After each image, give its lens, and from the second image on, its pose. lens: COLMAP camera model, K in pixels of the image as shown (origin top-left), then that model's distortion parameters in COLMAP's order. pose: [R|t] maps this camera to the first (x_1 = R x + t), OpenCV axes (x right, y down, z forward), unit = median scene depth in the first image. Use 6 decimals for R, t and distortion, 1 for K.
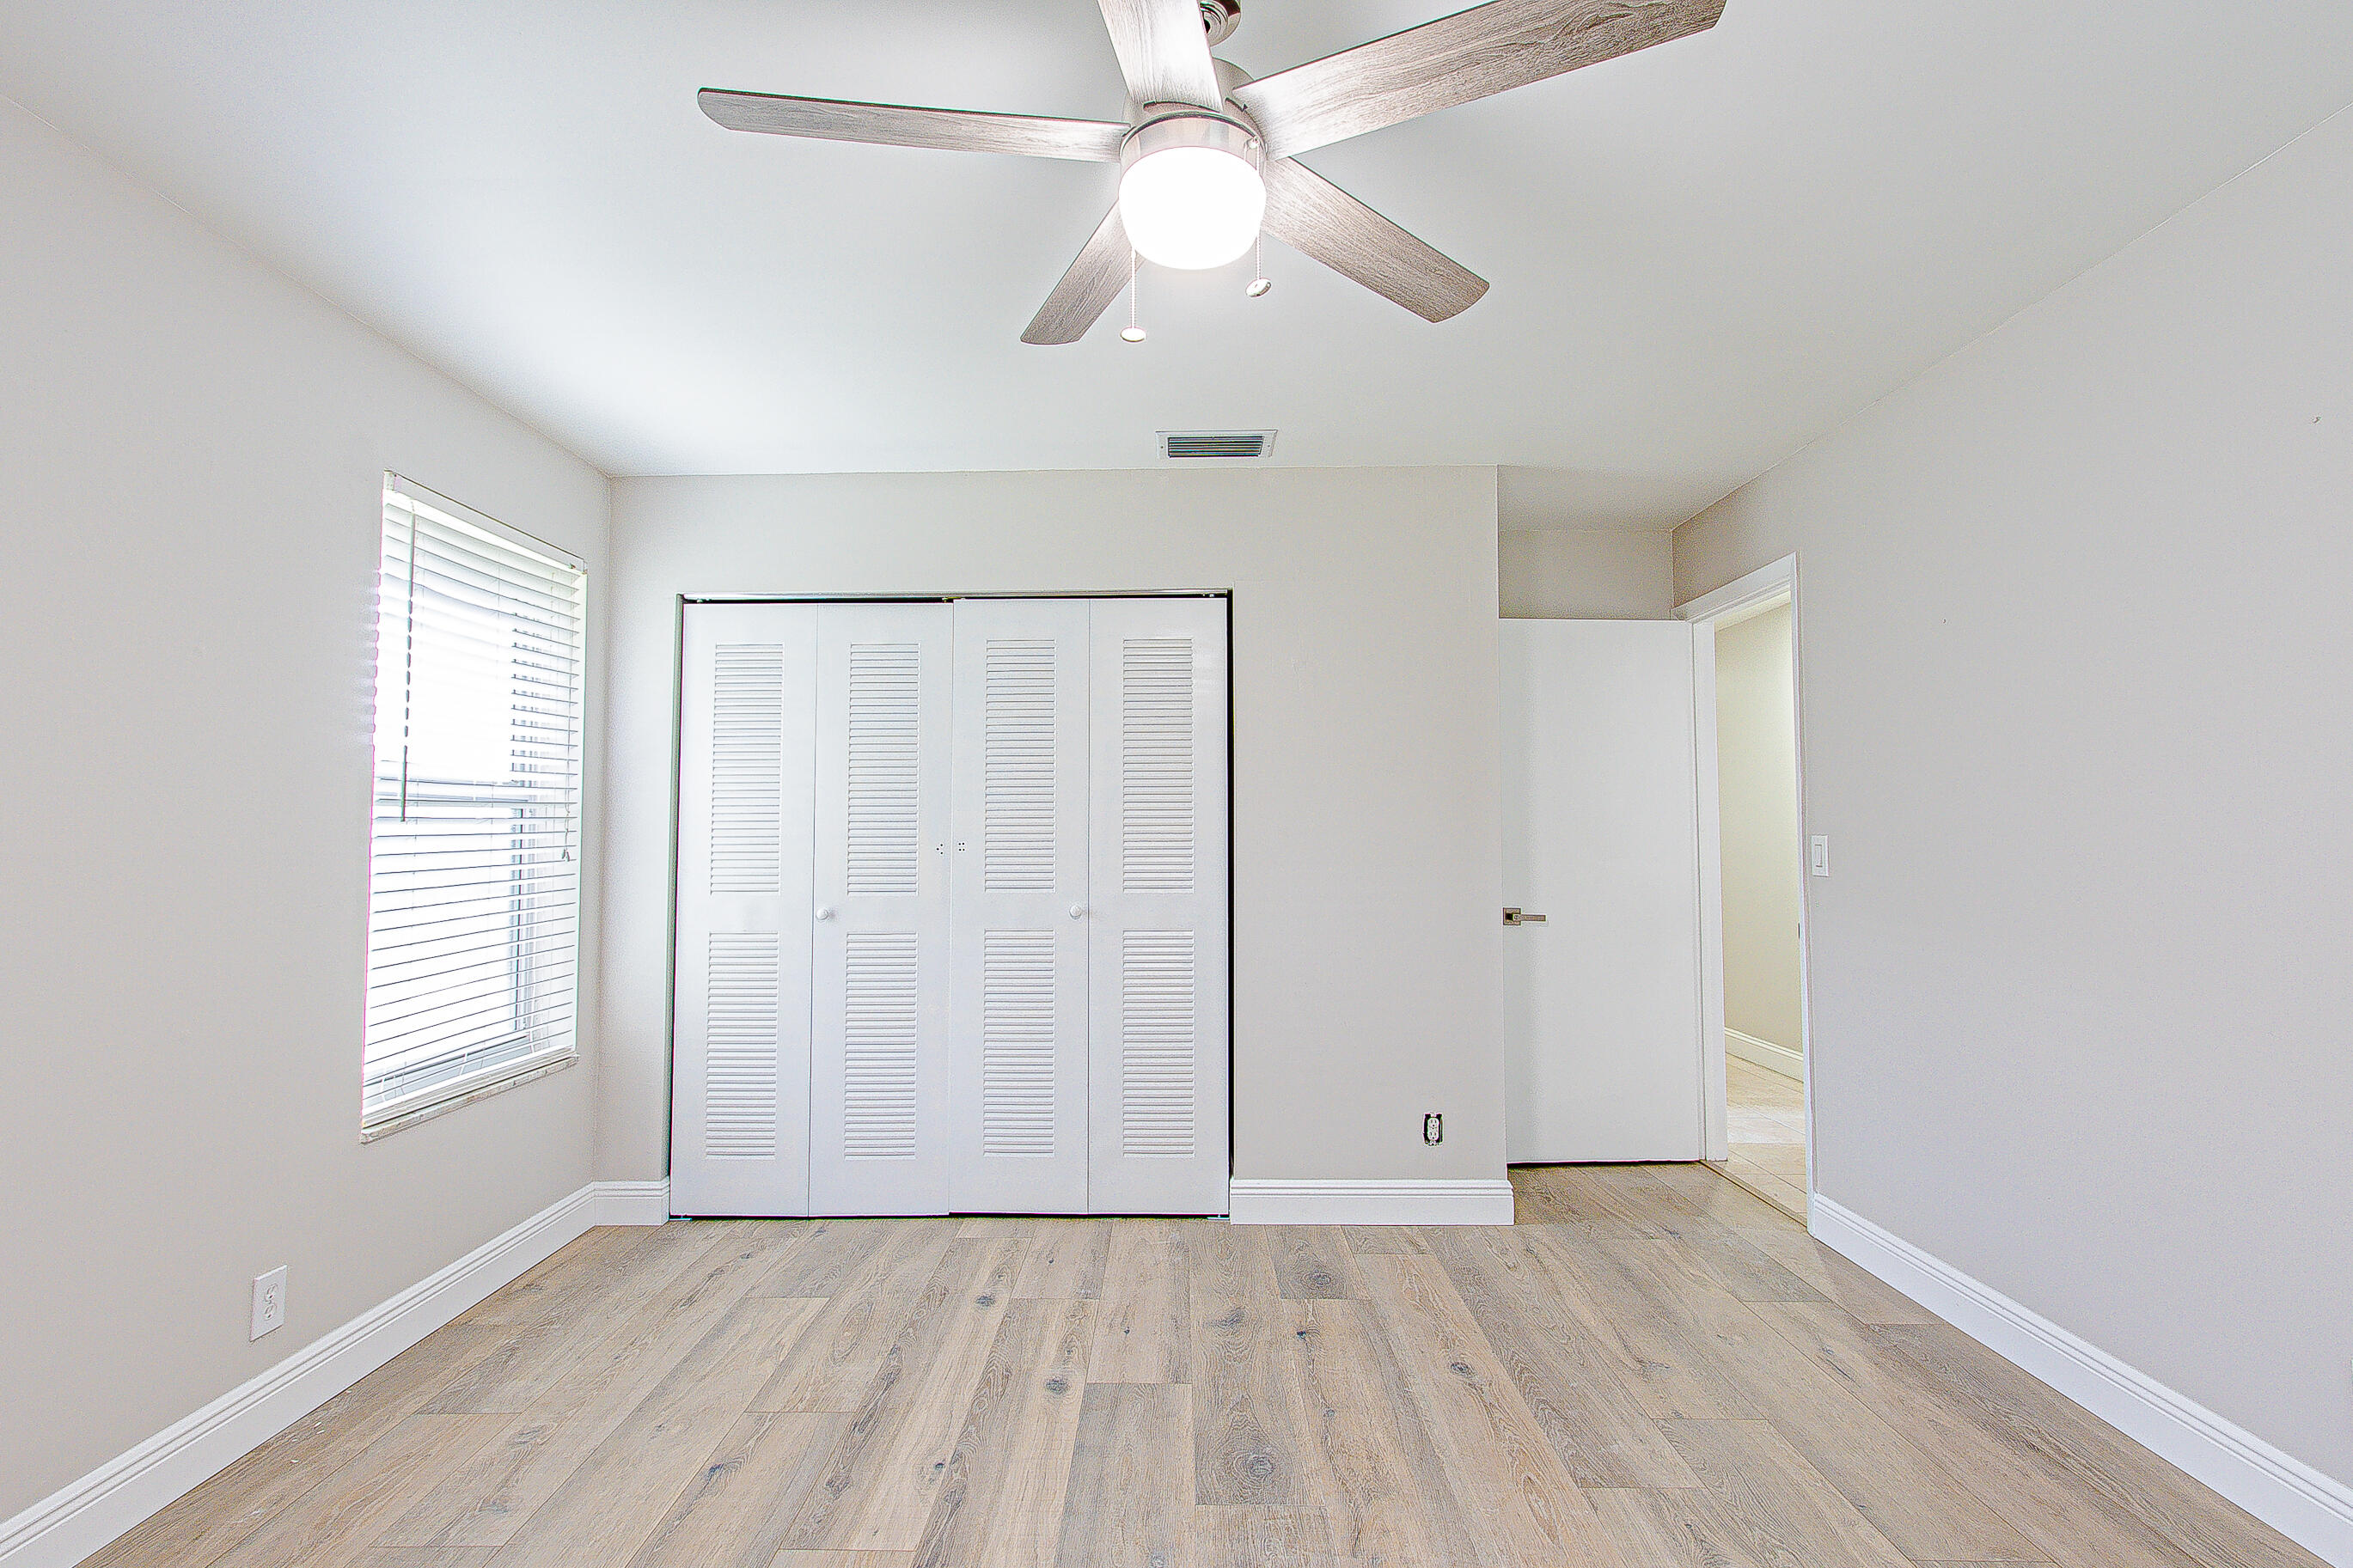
lens RADIAL K [[1073.2, 0, 1158.4], [0, 1073.2, 783.1], [0, 0, 1]] dist [0.002050, 0.000124]
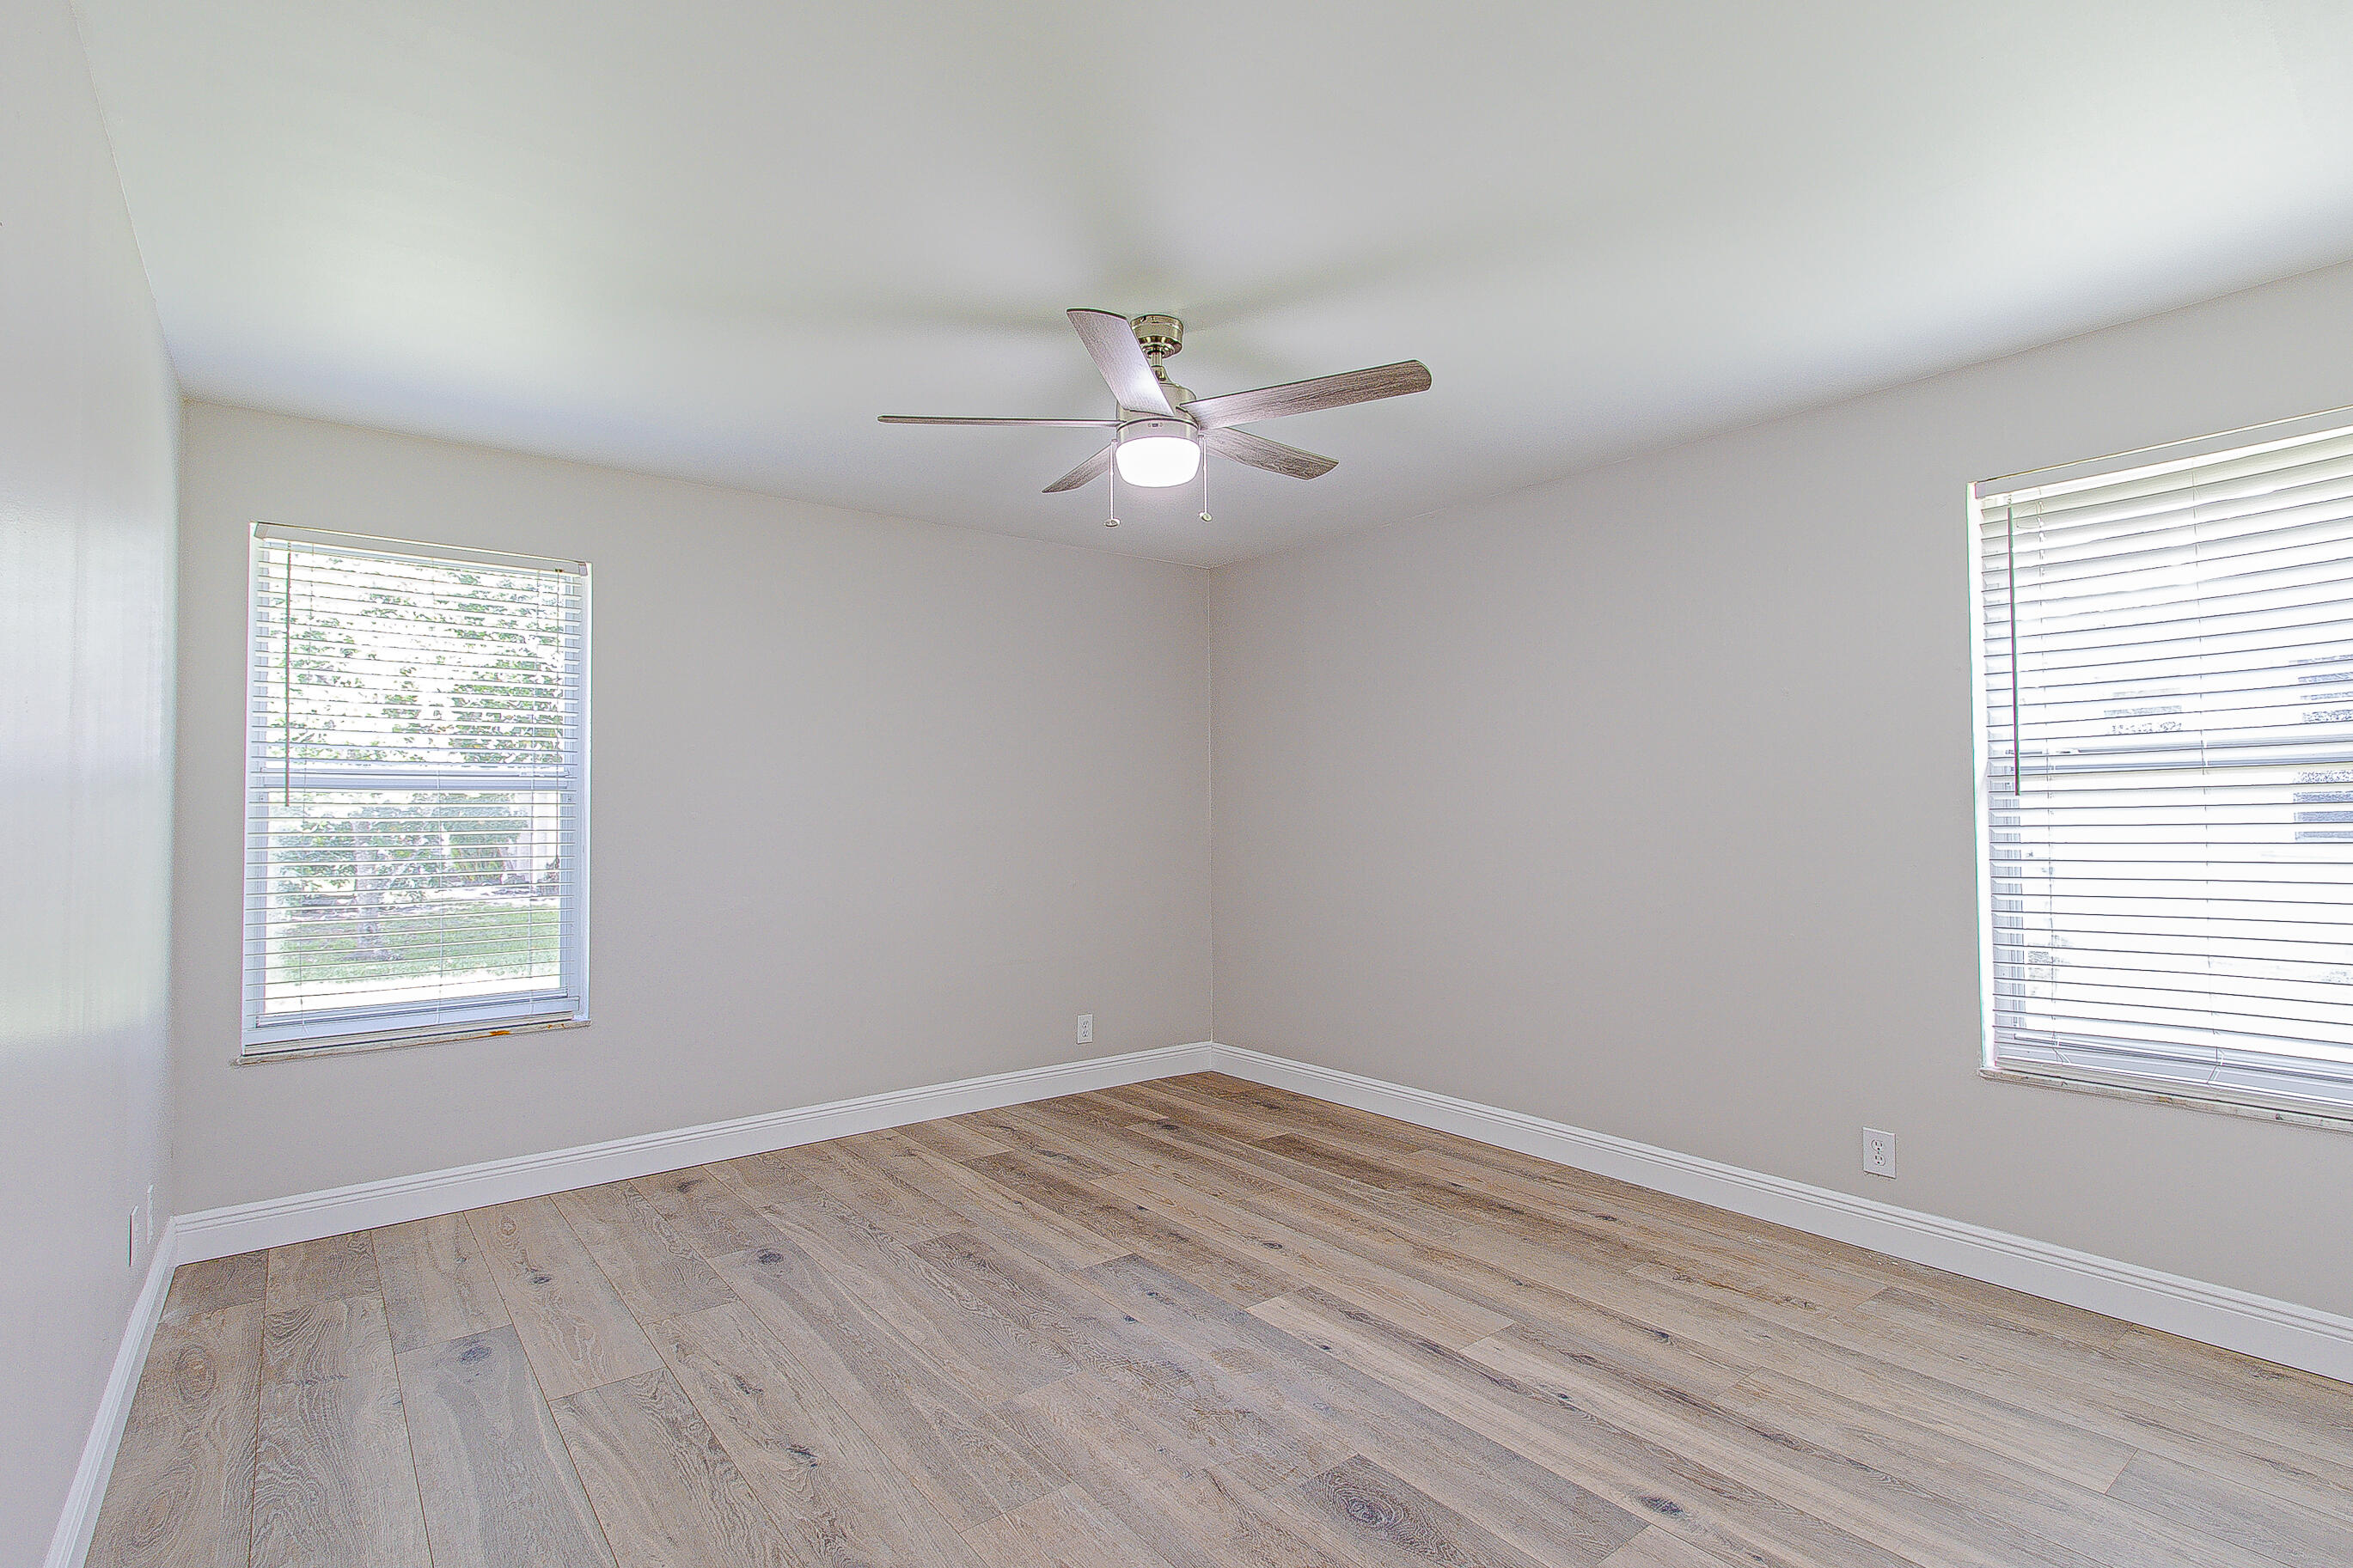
lens RADIAL K [[1145.2, 0, 1176.5], [0, 1145.2, 784.0], [0, 0, 1]] dist [-0.000253, -0.000296]
pose [[-0.766867, -0.009113, -0.641741, 0.584563], [0.041783, 0.997069, -0.064089, 0.055565], [0.640444, -0.075962, -0.764239, 1.170523]]
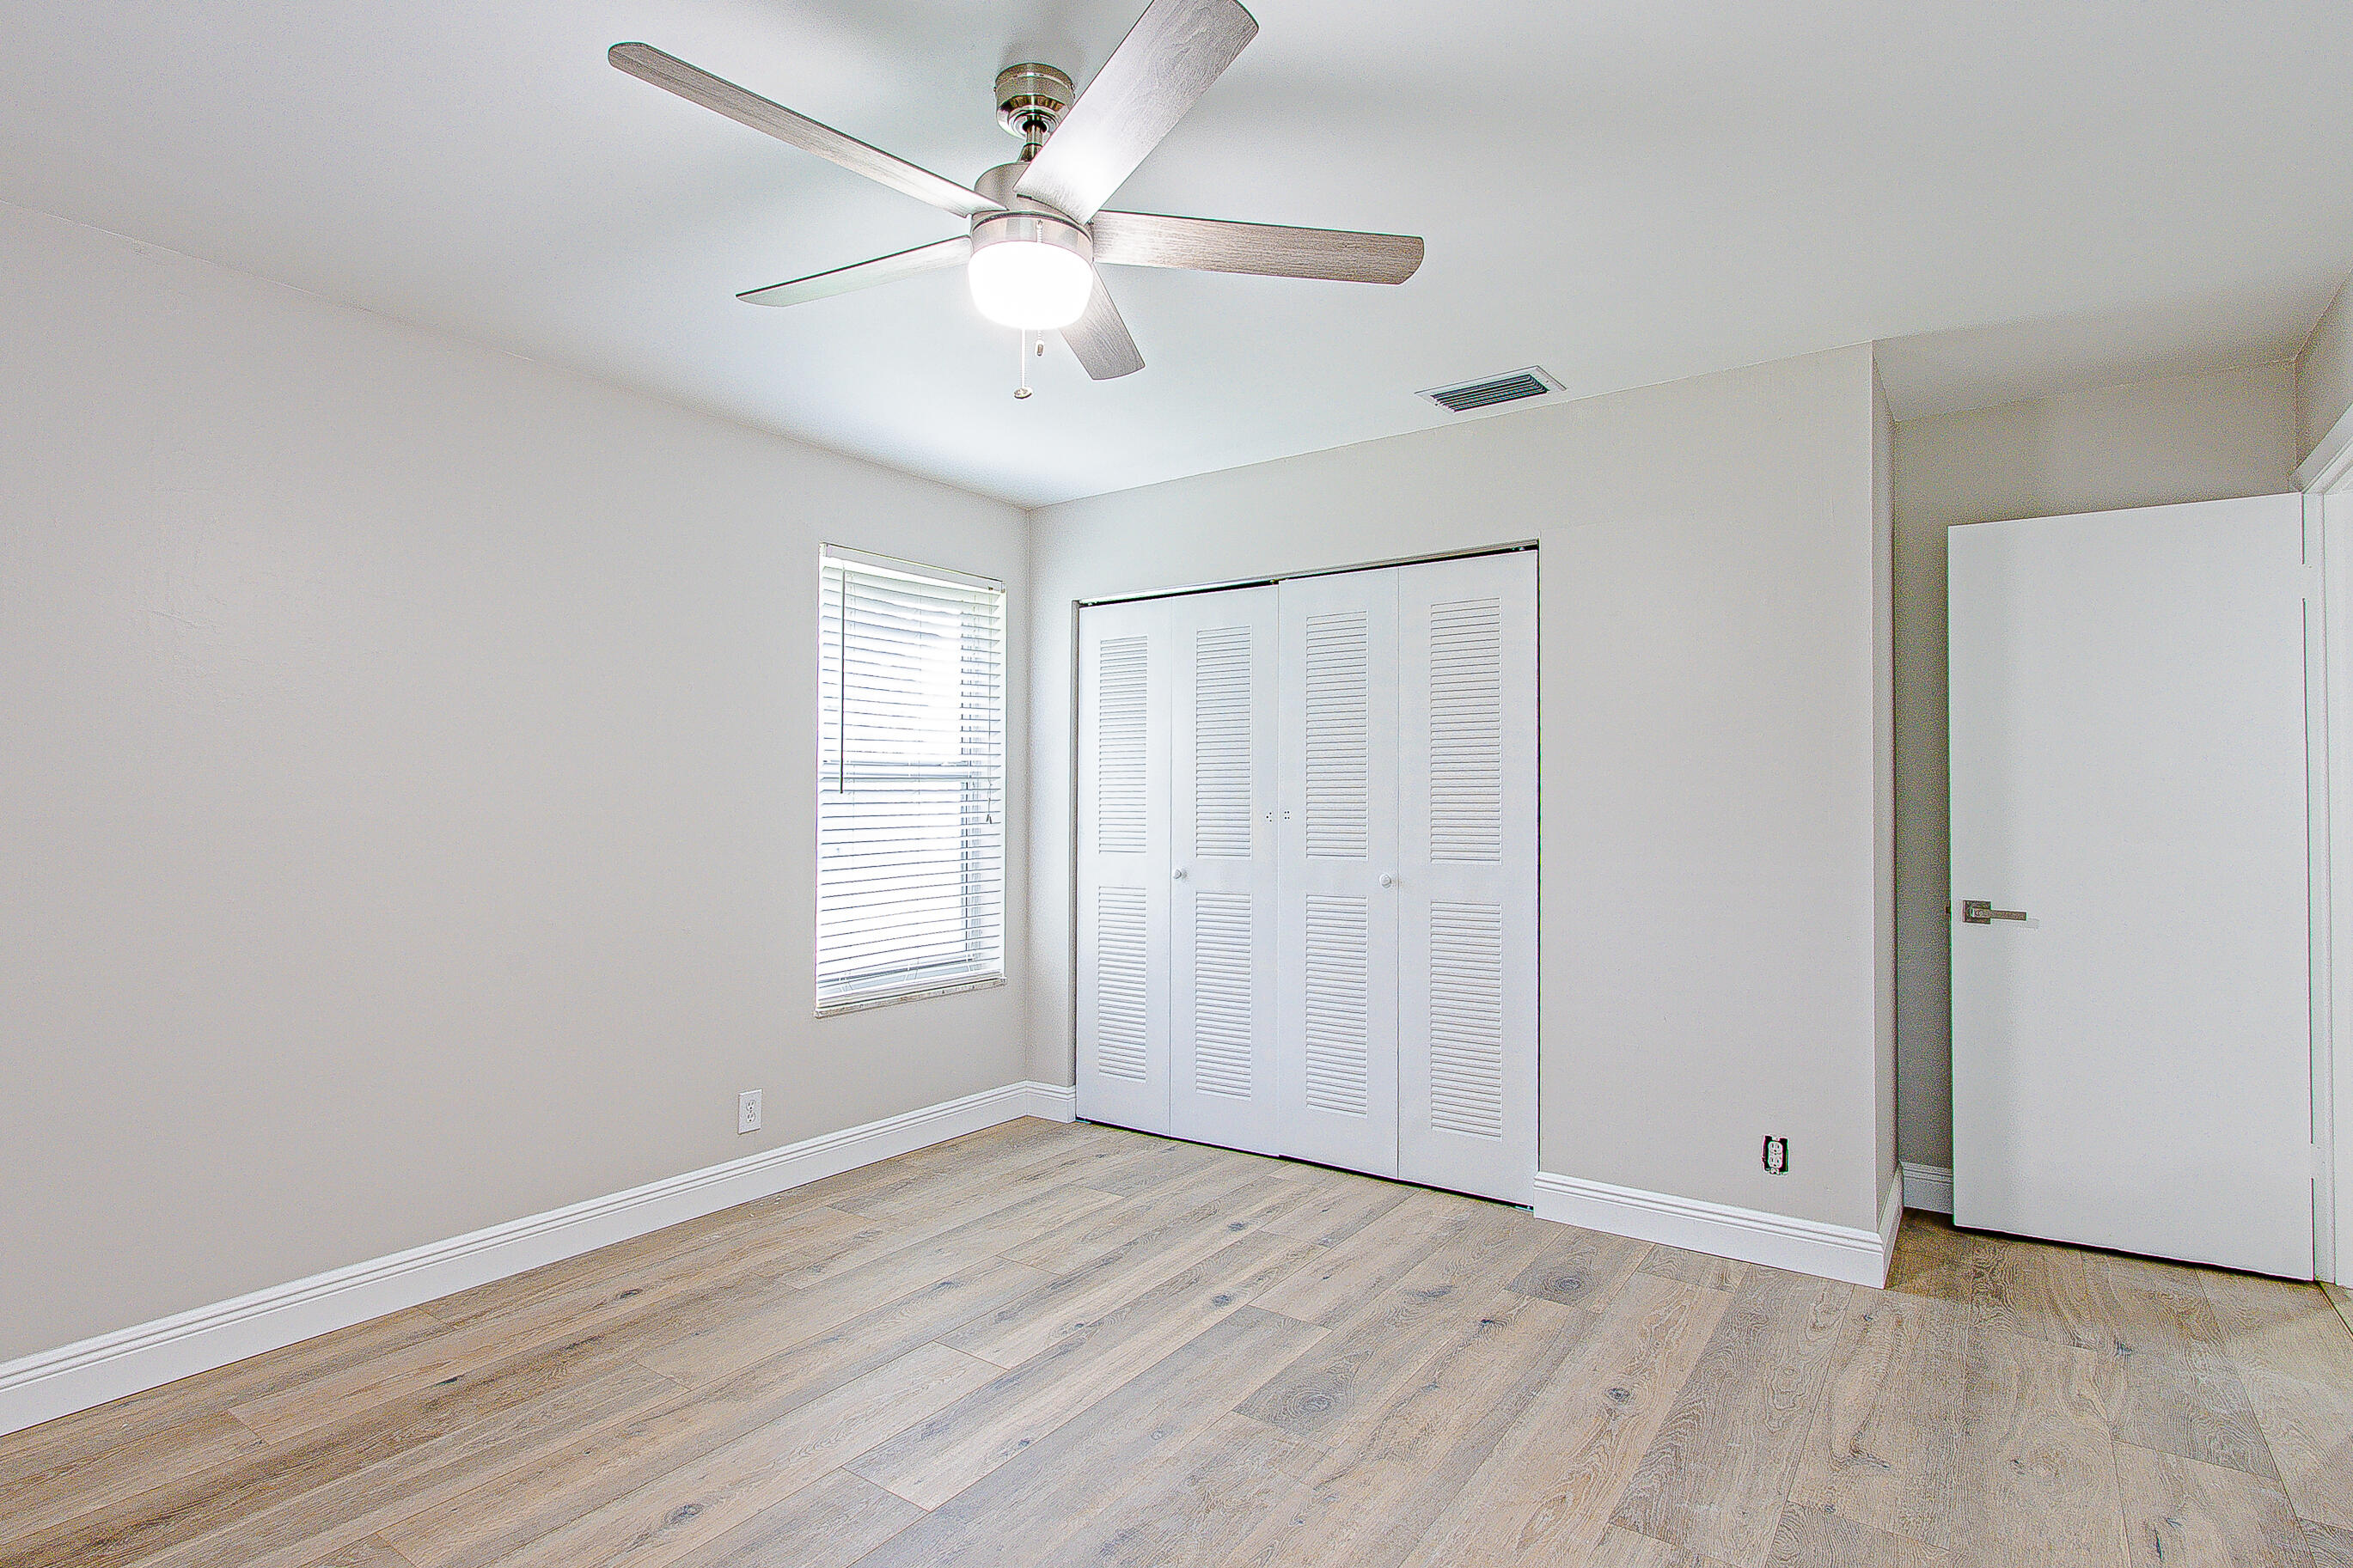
lens RADIAL K [[1135.7, 0, 1182.9], [0, 1135.7, 780.9], [0, 0, 1]] dist [0.002835, -0.000519]
pose [[0.835700, -0.007073, -0.549141, 0.419285], [0.023589, 0.999457, 0.023026, -0.003261], [0.548680, -0.032196, 0.835412, 0.009696]]
